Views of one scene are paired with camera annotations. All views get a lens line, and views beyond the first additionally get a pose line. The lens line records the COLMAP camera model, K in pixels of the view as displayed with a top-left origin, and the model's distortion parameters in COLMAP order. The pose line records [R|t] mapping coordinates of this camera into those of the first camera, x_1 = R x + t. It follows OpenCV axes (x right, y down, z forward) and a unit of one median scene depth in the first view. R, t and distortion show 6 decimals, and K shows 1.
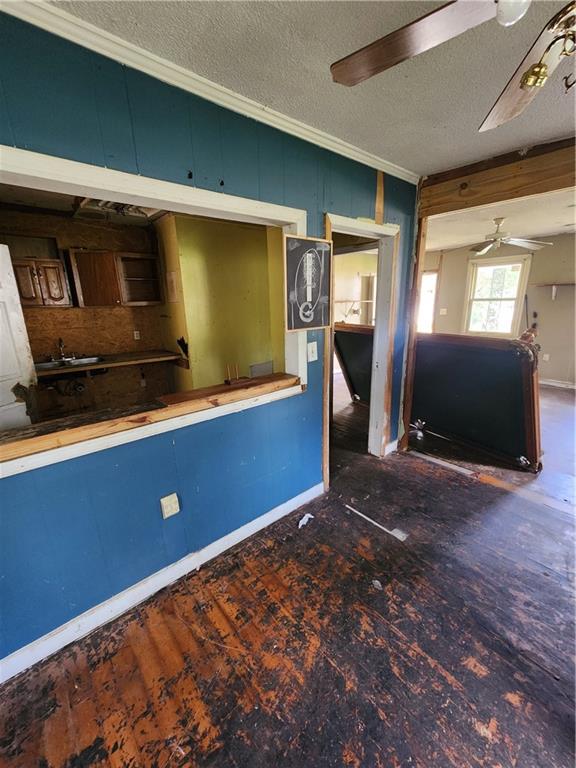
lens RADIAL K [[312.4, 0, 290.3], [0, 312.4, 384.0], [0, 0, 1]] dist [0.002147, -0.001595]
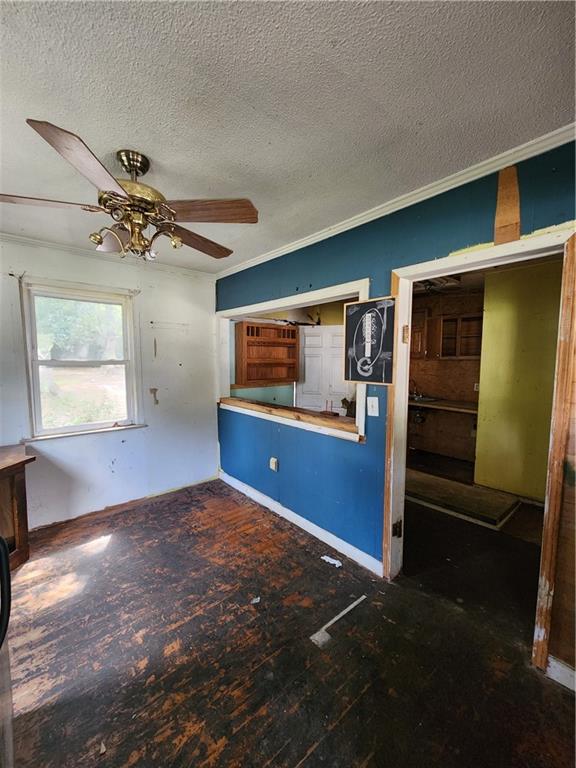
lens RADIAL K [[312.4, 0, 288.7], [0, 312.4, 383.7], [0, 0, 1]] dist [0.002147, -0.001595]
pose [[-0.006393, 0.103620, -0.994596, 1.156049], [-0.266378, 0.958502, 0.101572, -0.222668], [0.963847, 0.265588, 0.021474, 0.776112]]
